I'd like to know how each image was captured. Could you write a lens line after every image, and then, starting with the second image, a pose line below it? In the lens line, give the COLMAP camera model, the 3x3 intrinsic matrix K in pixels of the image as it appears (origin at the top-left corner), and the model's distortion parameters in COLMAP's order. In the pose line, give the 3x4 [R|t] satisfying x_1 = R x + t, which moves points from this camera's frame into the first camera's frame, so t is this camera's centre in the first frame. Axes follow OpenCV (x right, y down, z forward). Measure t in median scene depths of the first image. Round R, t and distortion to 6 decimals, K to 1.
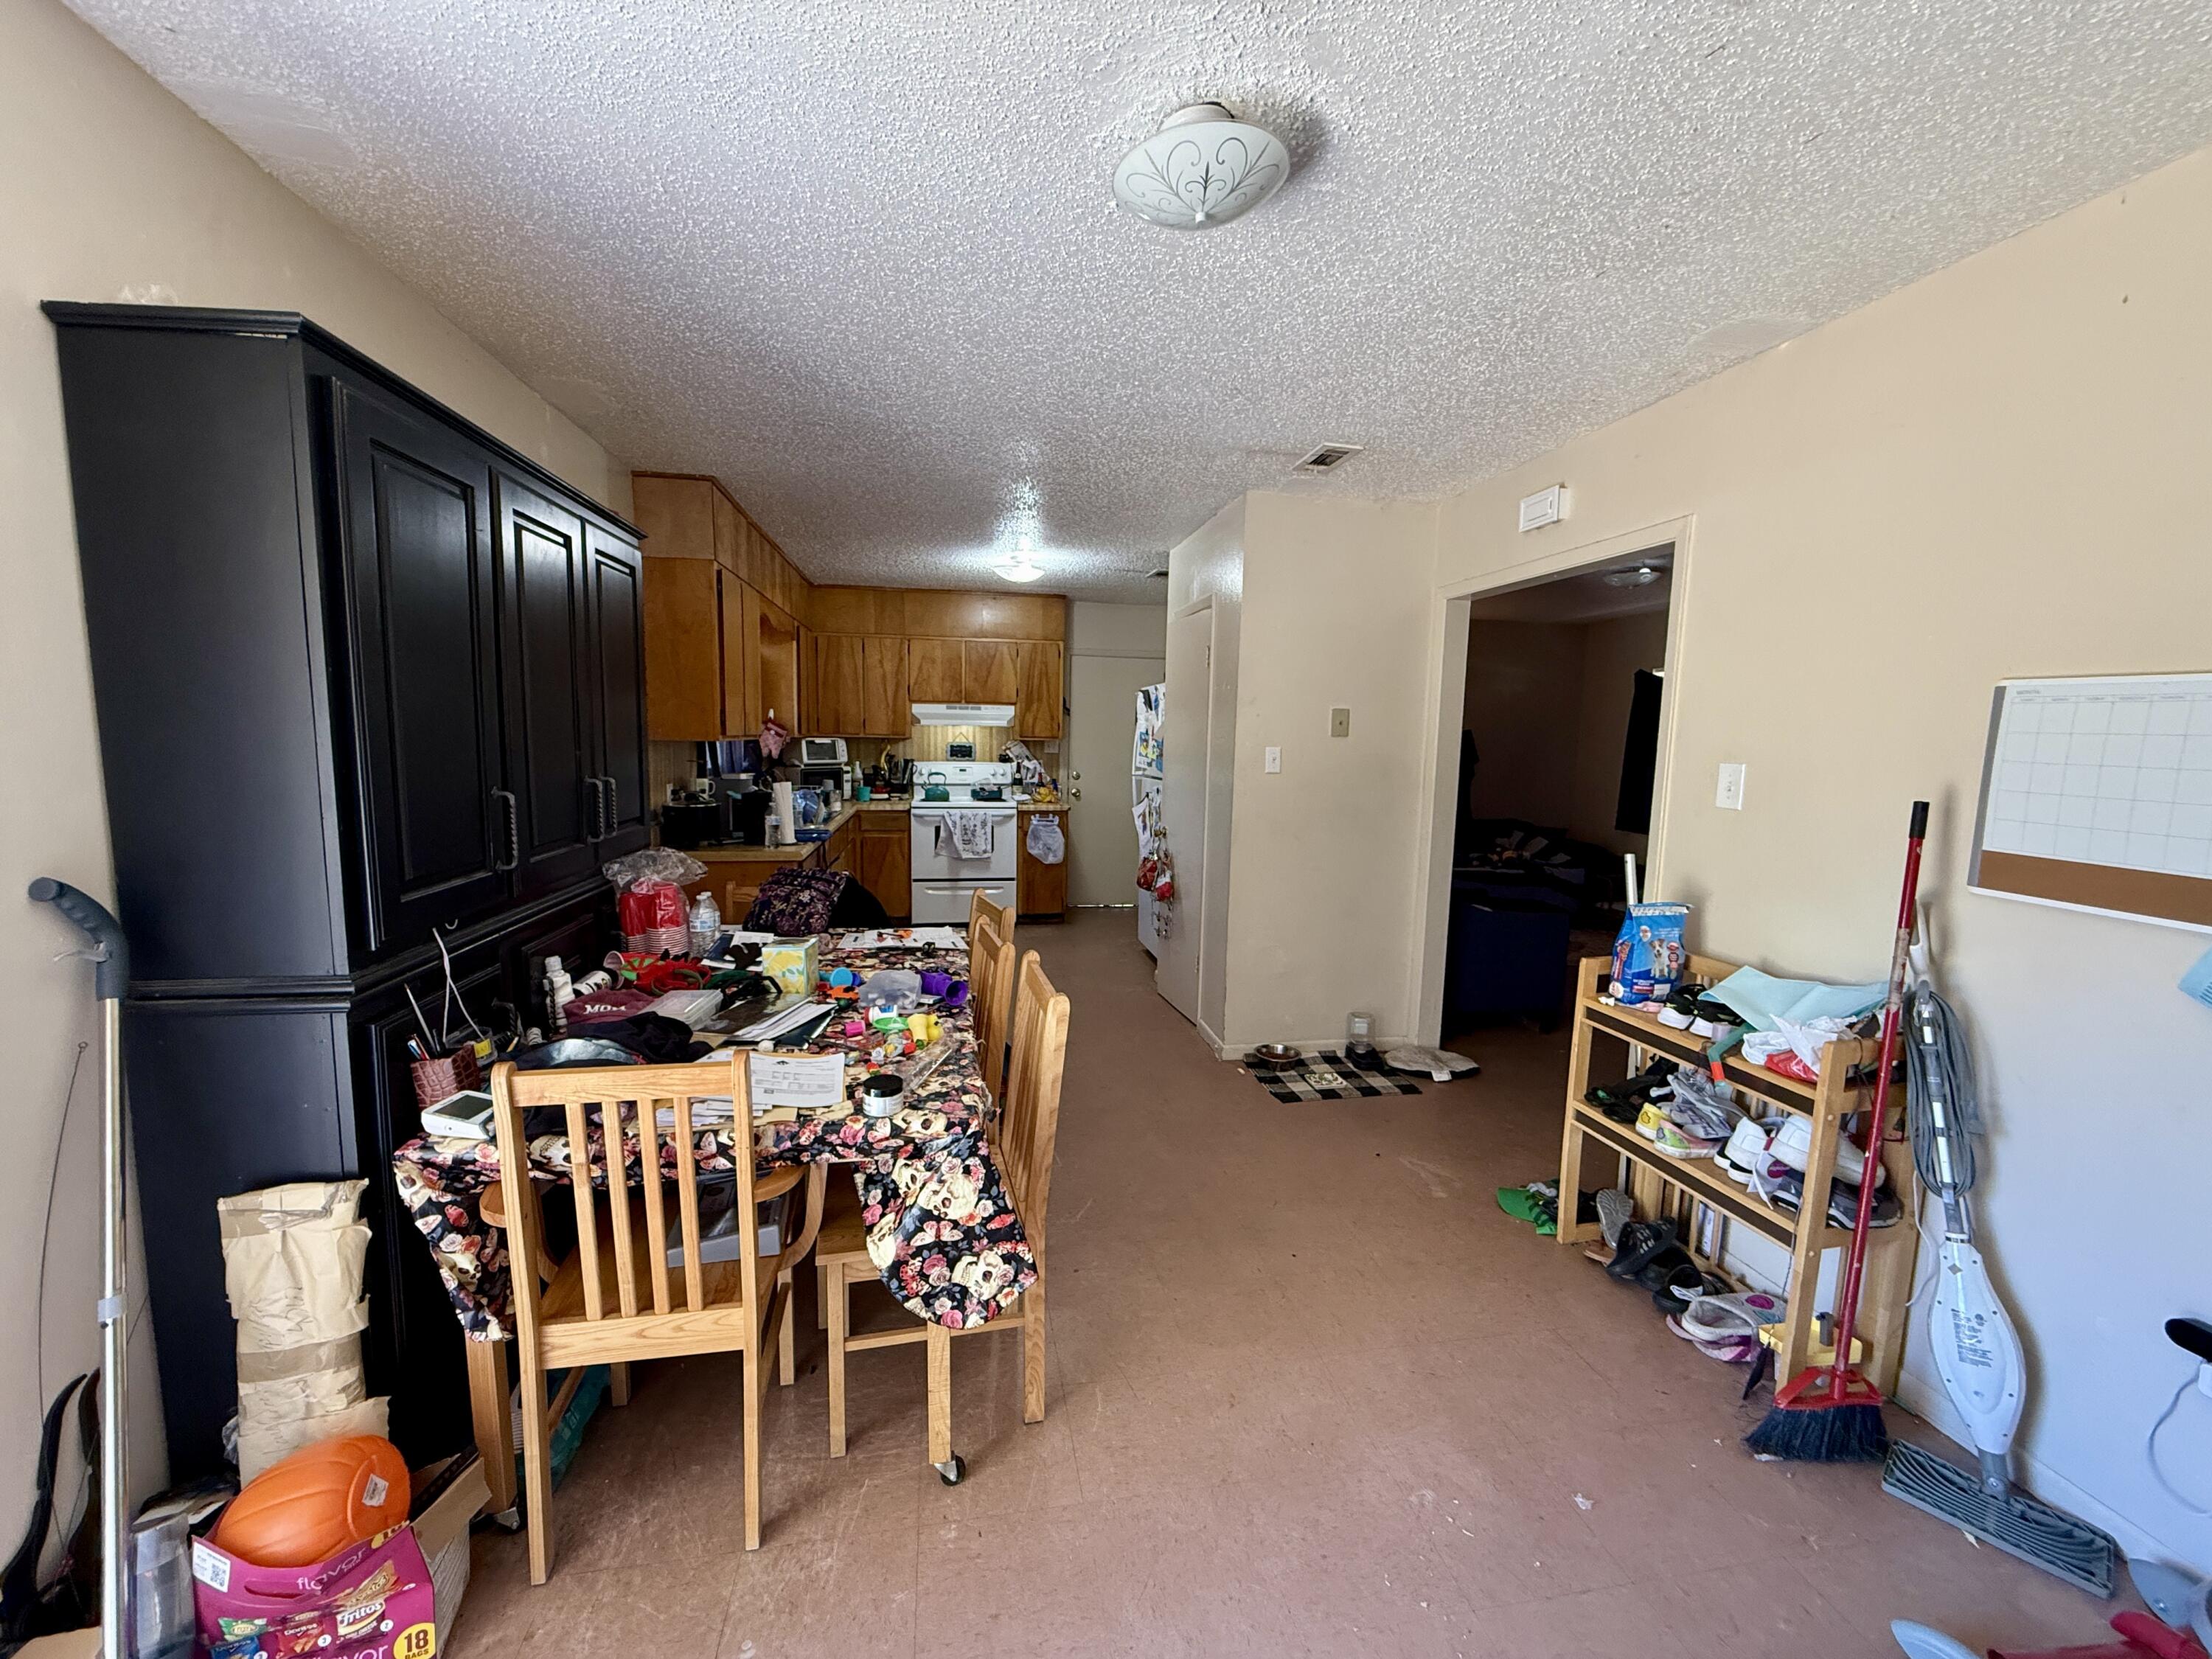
lens RADIAL K [[897.2, 0, 1094.6], [0, 897.2, 834.8], [0, 0, 1]] dist [-0.000479, -0.000067]
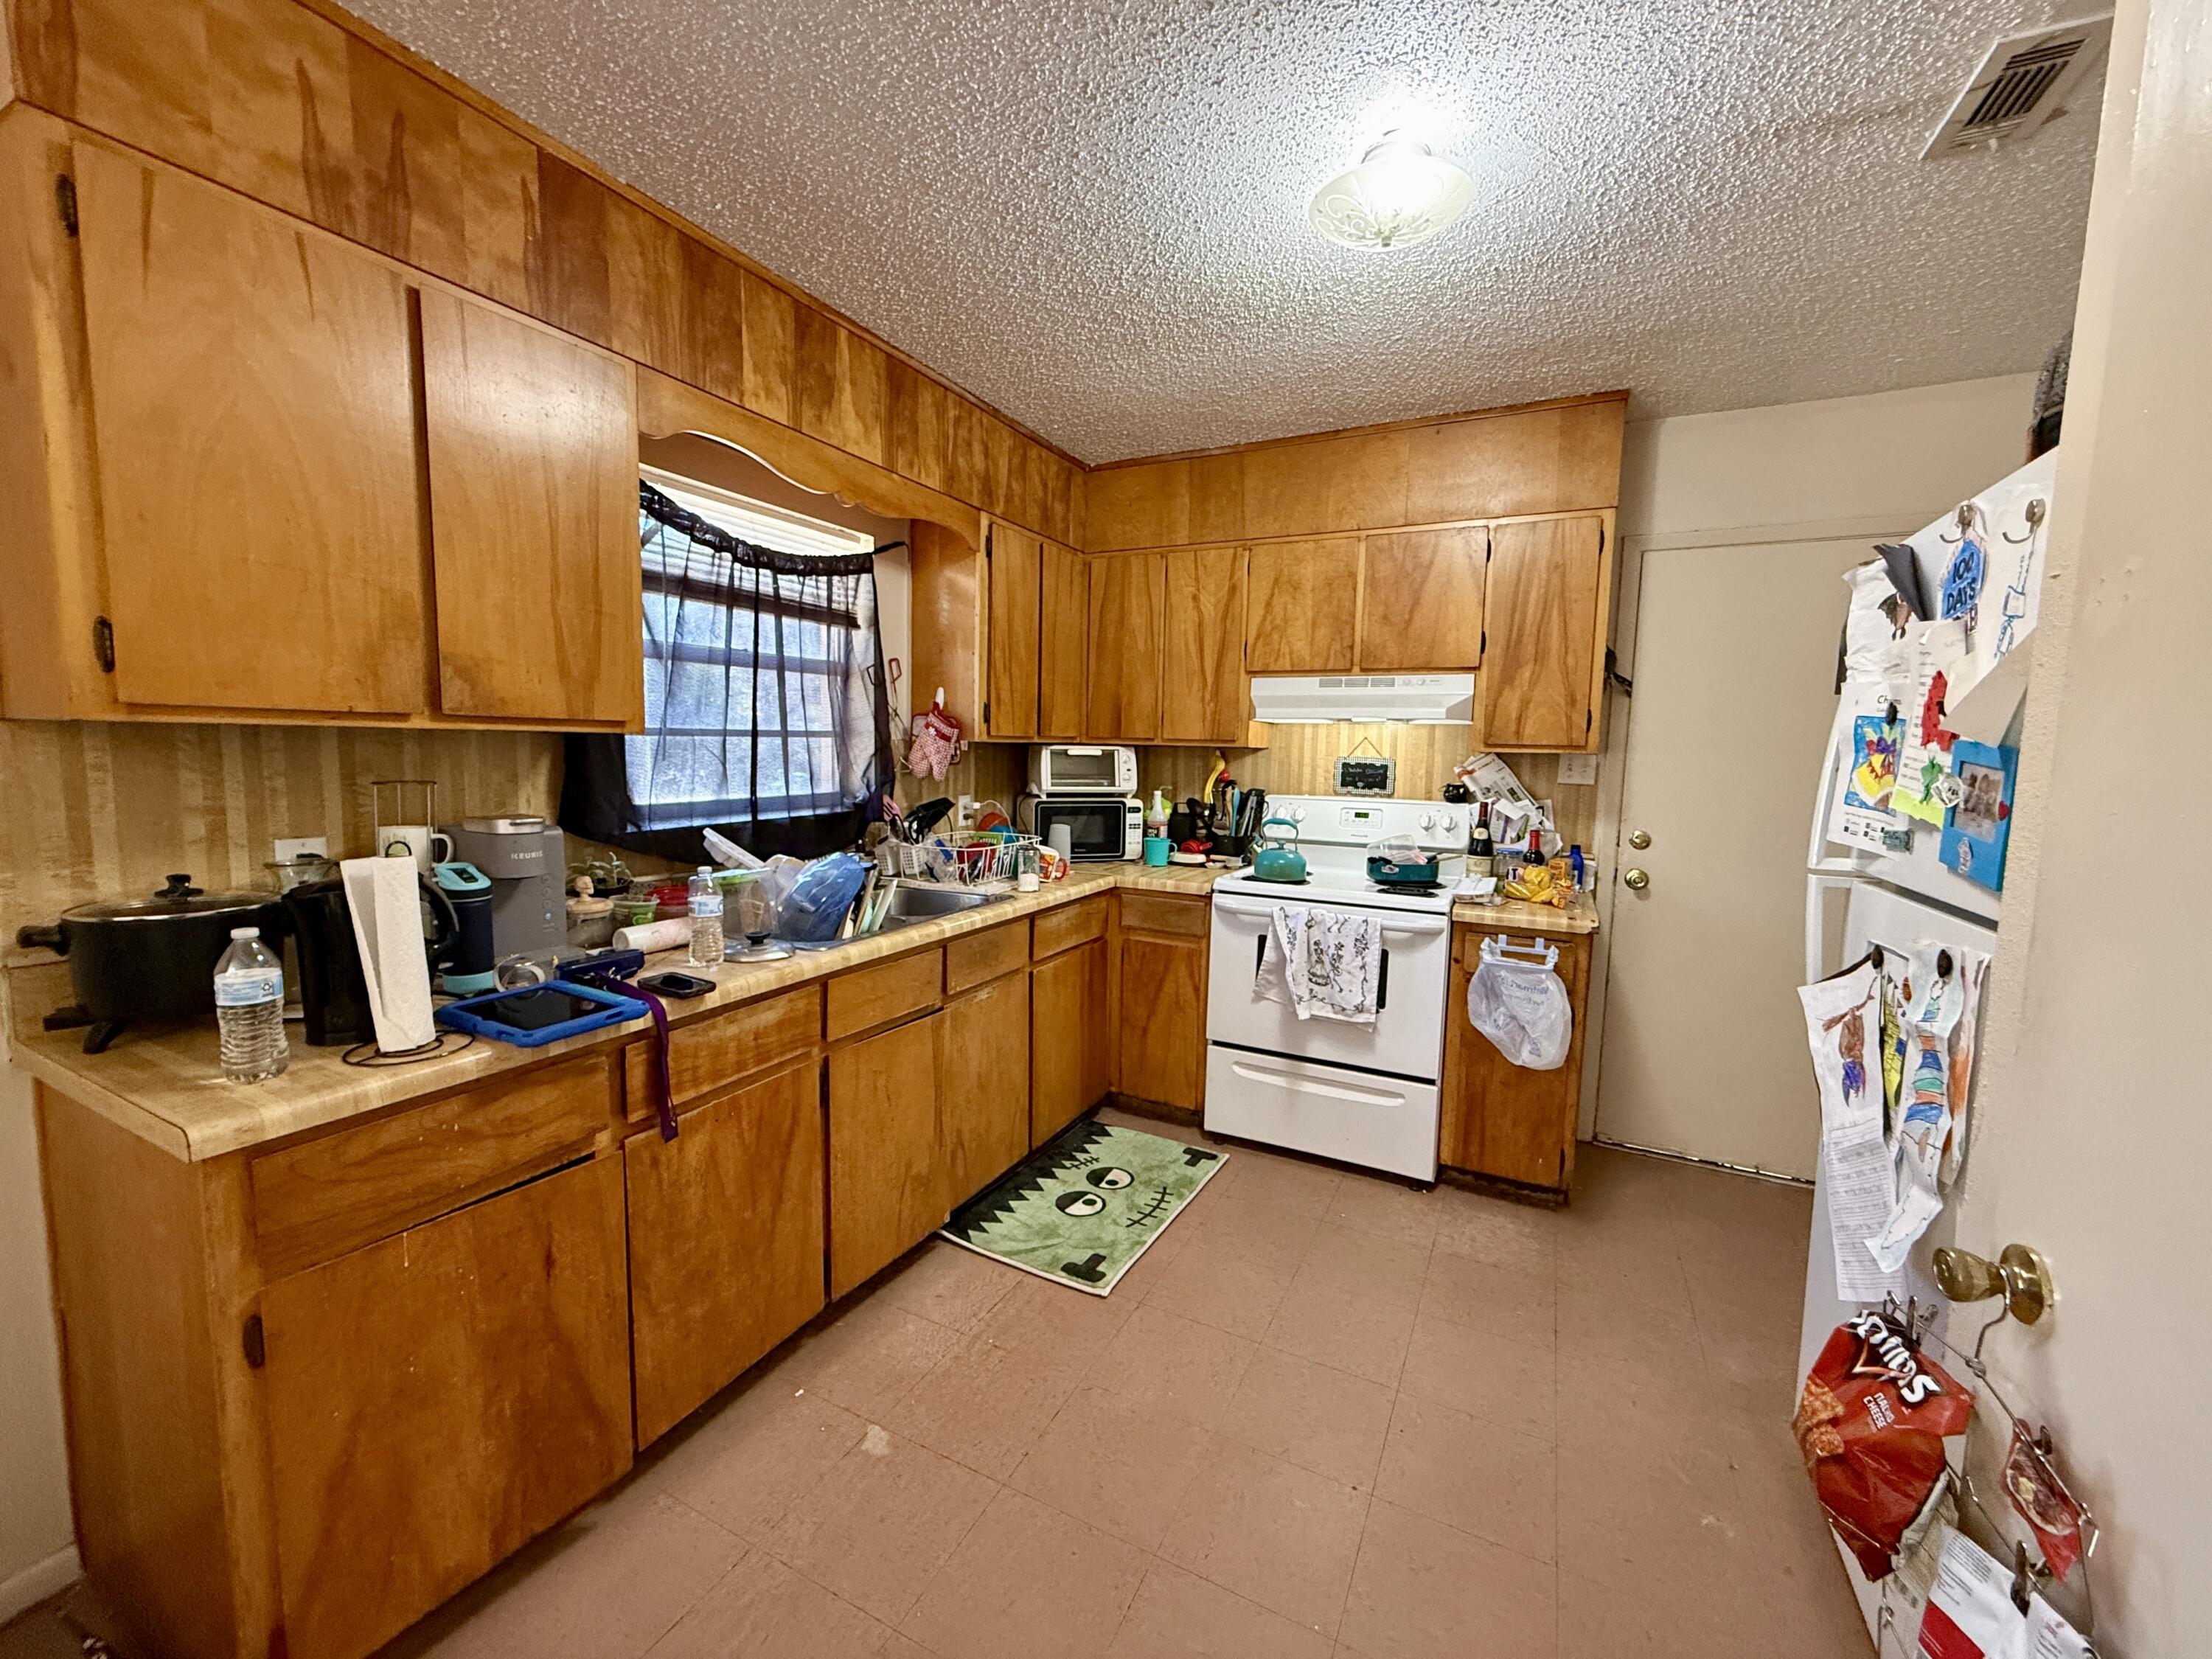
lens RADIAL K [[879.9, 0, 1100.4], [0, 879.9, 832.2], [0, 0, 1]] dist [0.000151, -0.000120]
pose [[0.801059, 0.058839, -0.595687, 0.024319], [-0.075627, 0.997131, -0.003209, -0.053619], [0.593789, 0.047620, 0.803210, 0.566973]]
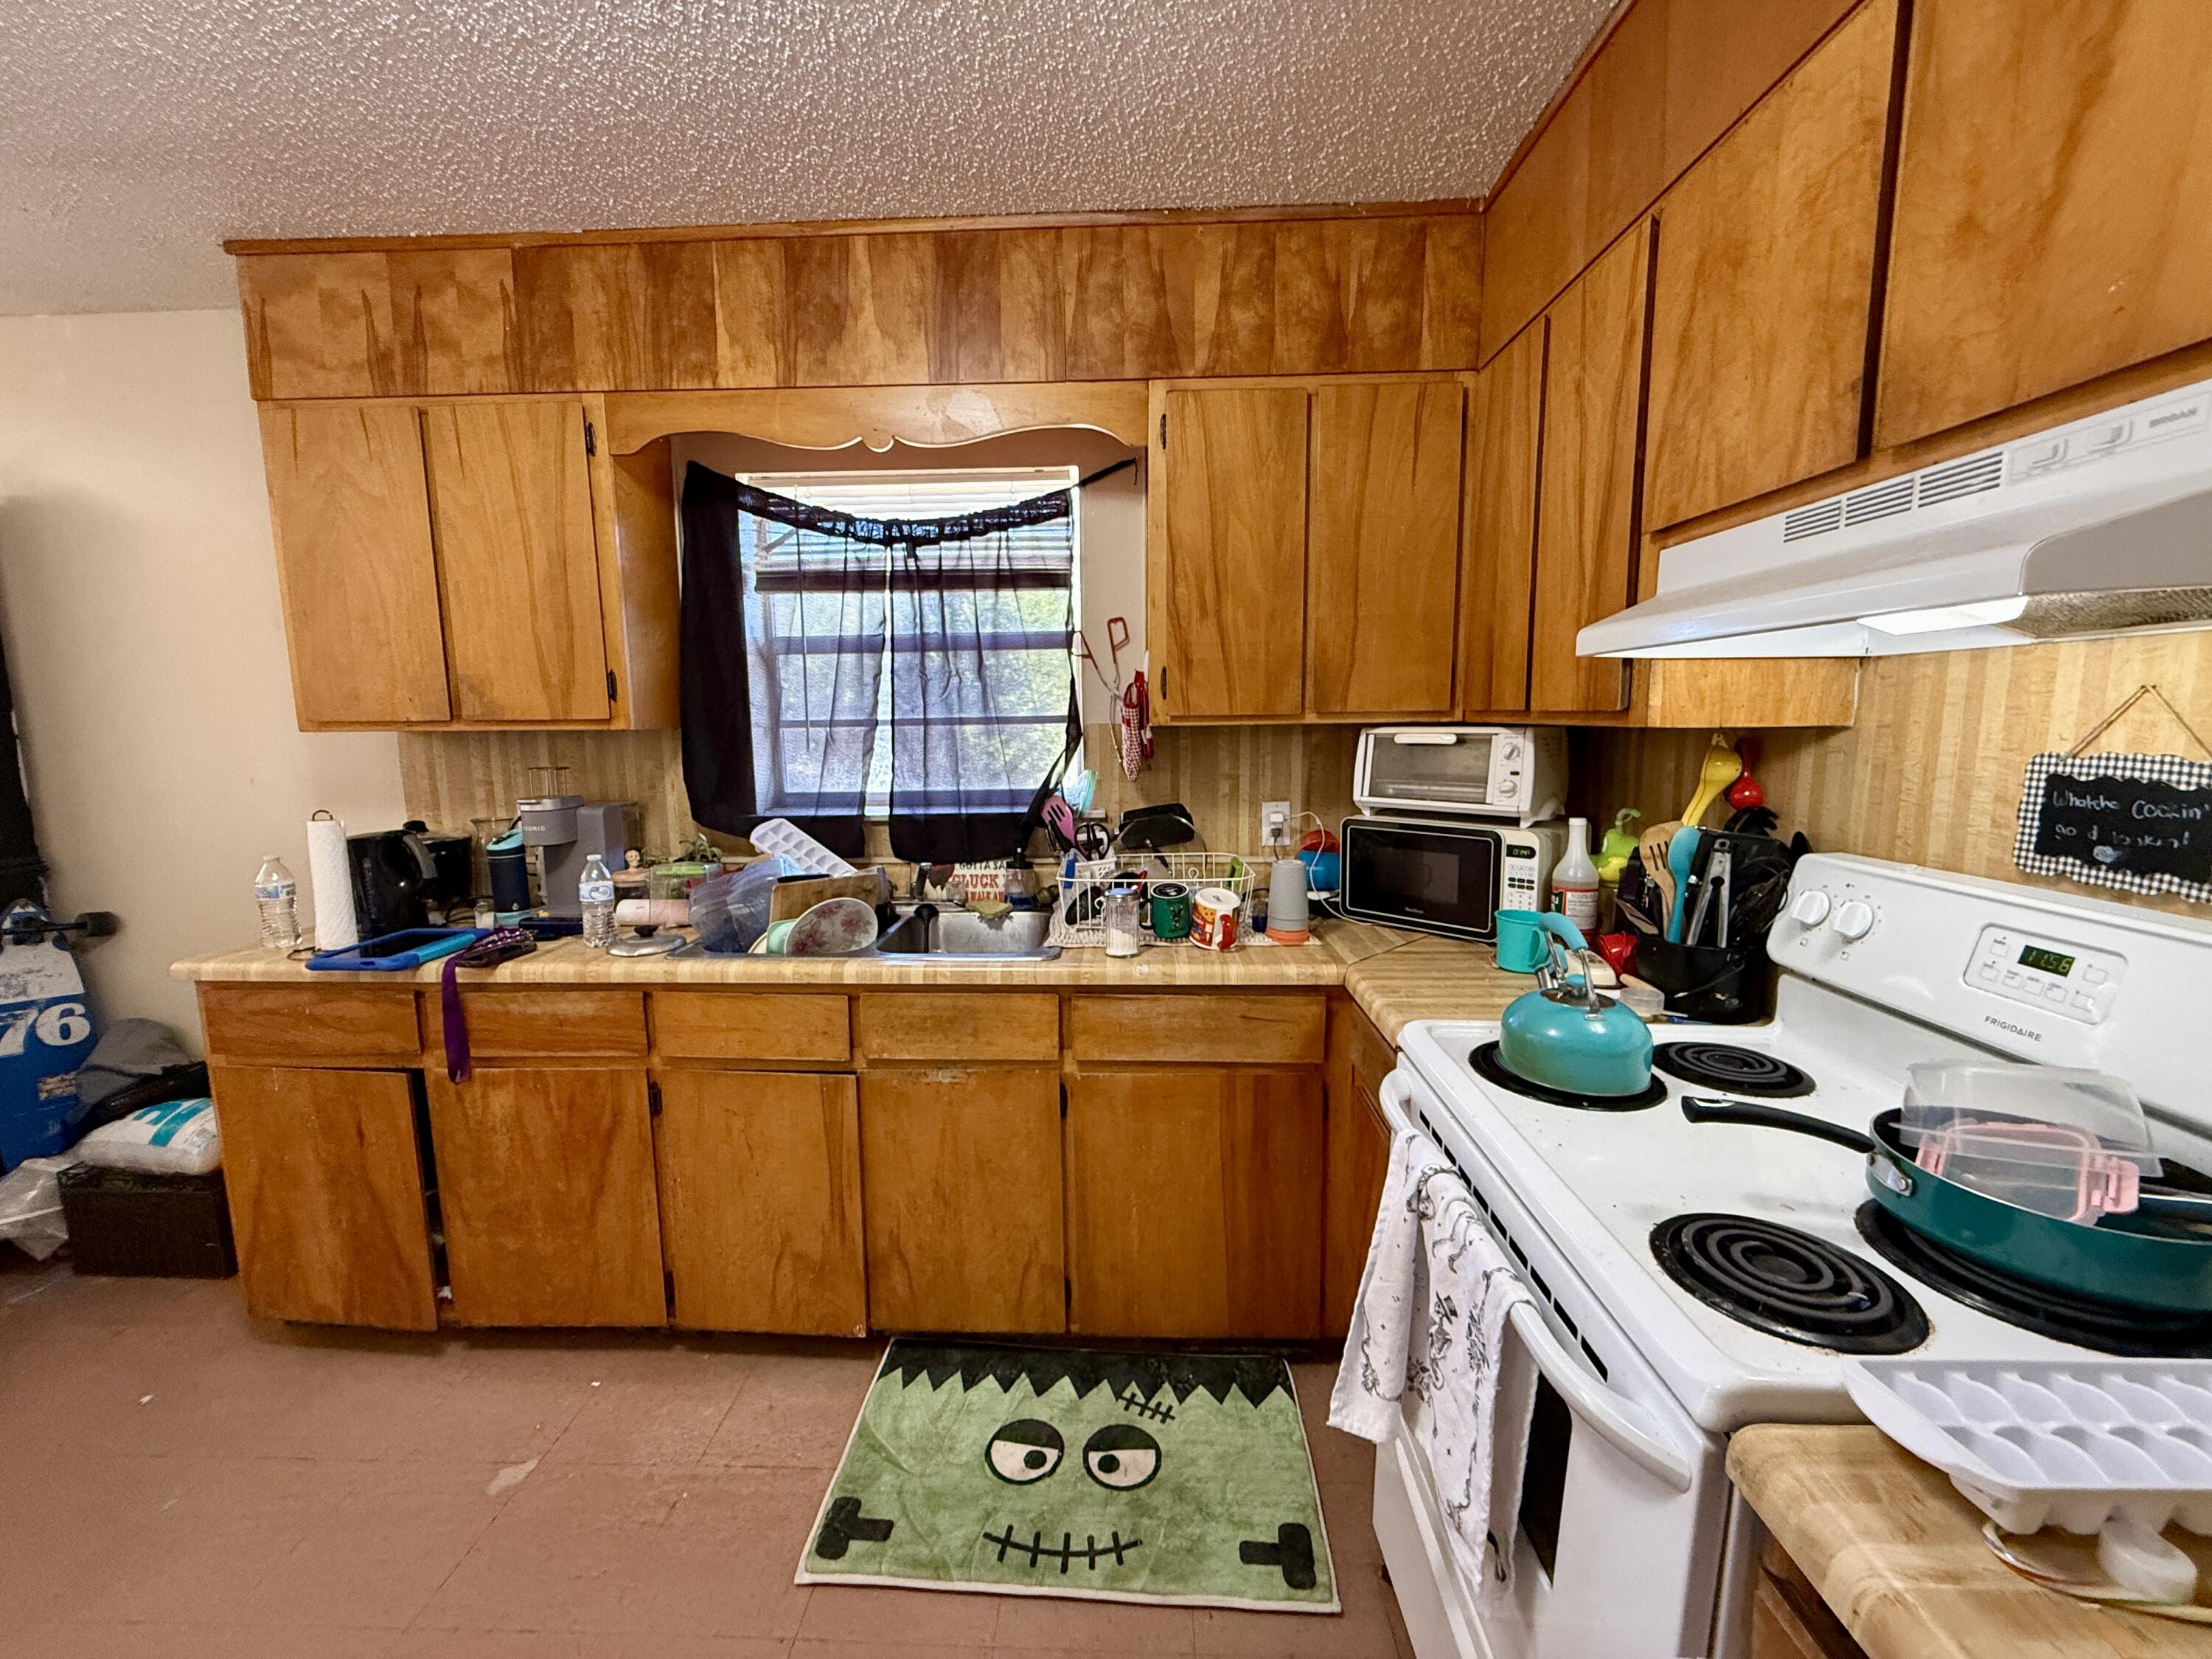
lens RADIAL K [[879.9, 0, 1100.4], [0, 879.9, 832.2], [0, 0, 1]] dist [0.000151, -0.000120]
pose [[-0.203034, 0.114861, -0.972411, 0.012859], [-0.106648, 0.984594, 0.138567, -0.100137], [0.973346, 0.131839, -0.187657, 0.930612]]
